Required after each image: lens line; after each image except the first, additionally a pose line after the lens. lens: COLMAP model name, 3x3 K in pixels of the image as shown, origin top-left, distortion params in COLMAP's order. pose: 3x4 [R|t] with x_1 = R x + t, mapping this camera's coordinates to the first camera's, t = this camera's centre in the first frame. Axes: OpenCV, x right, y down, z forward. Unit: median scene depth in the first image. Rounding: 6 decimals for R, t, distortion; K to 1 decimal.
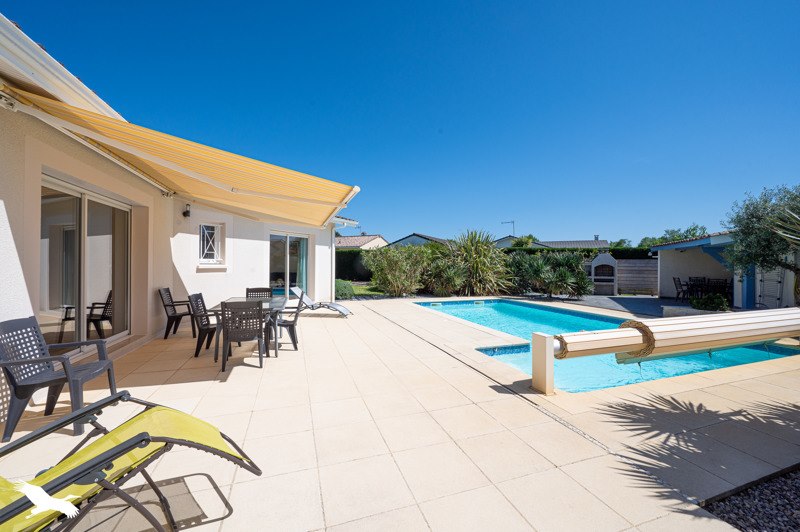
lens RADIAL K [[314.4, 0, 400.0], [0, 314.4, 266.0], [0, 0, 1]] dist [0.000487, 0.000021]
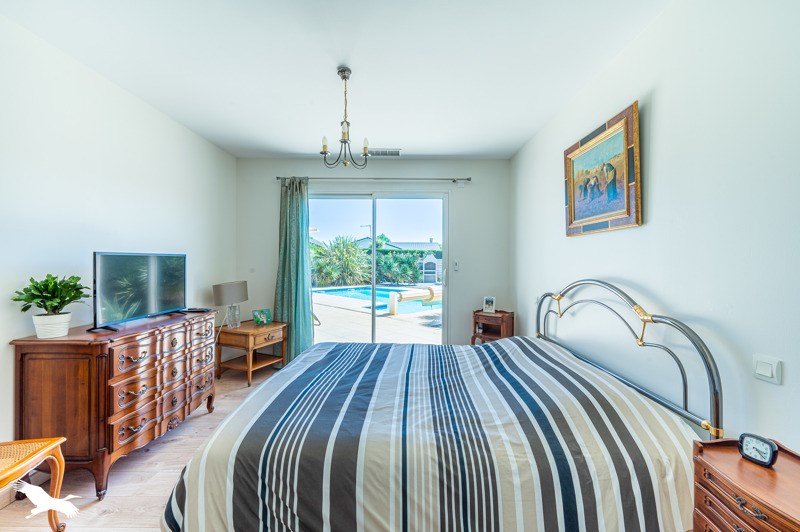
lens RADIAL K [[314.4, 0, 400.0], [0, 314.4, 266.0], [0, 0, 1]] dist [0.000487, 0.000021]
pose [[0.900840, -0.005599, 0.434116, -0.138381], [0.000727, 0.999935, 0.011389, -0.003746], [-0.434152, -0.009944, 0.900785, -0.302781]]
